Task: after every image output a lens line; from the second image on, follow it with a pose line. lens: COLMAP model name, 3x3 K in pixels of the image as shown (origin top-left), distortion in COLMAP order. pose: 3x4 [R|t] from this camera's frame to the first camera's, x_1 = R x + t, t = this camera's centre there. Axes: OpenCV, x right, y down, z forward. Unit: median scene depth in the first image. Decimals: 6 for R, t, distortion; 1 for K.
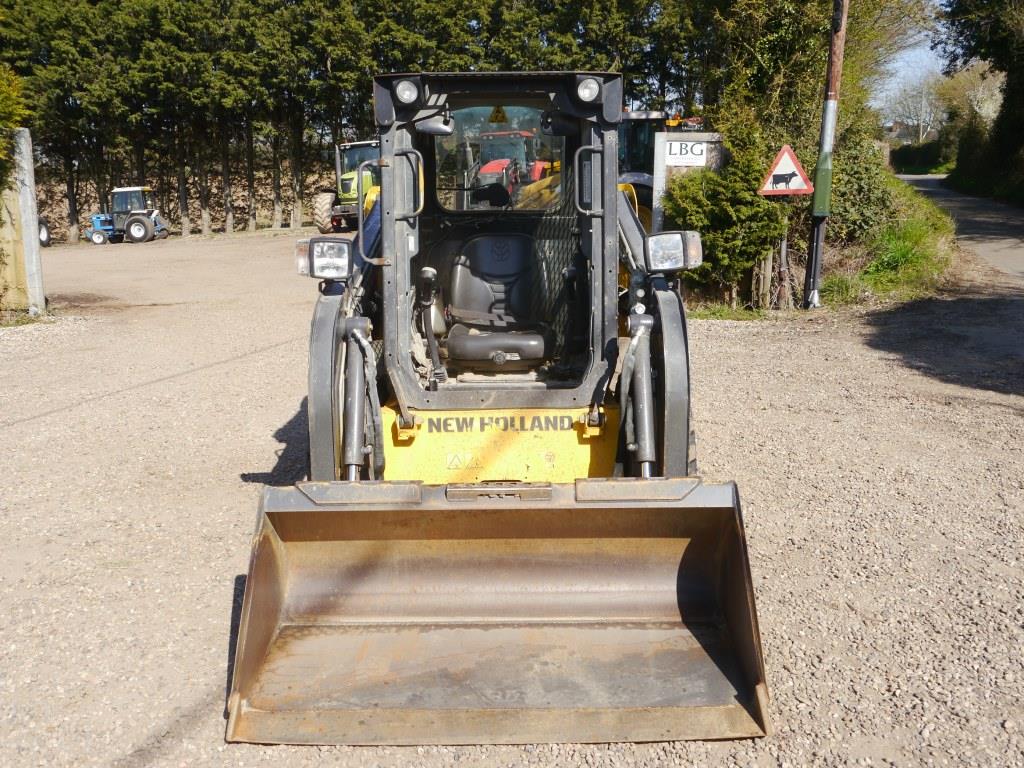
lens RADIAL K [[964.0, 0, 512.0], [0, 964.0, 384.0], [0, 0, 1]] dist [-0.003963, -0.022916]
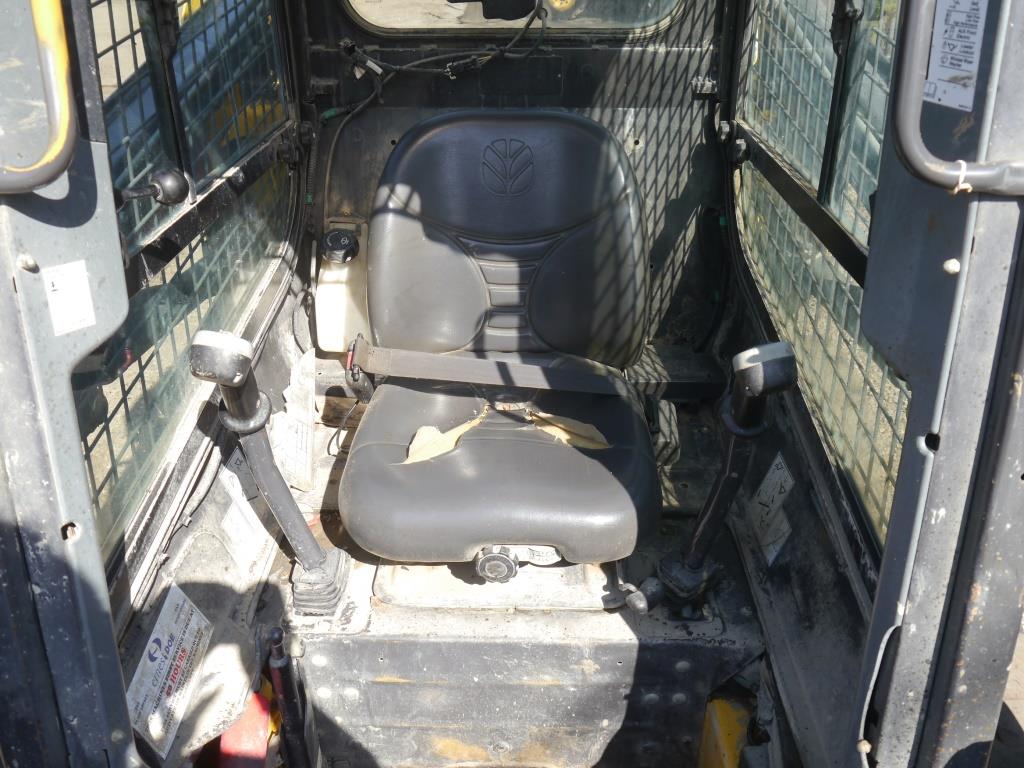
lens RADIAL K [[835.8, 0, 512.0], [0, 835.8, 384.0], [0, 0, 1]] dist [-0.011131, -0.002704]
pose [[0.999613, 0.014687, -0.023637, -0.002224], [-0.007025, 0.955061, 0.296325, -0.152186], [0.026927, -0.296044, 0.954795, 0.682315]]
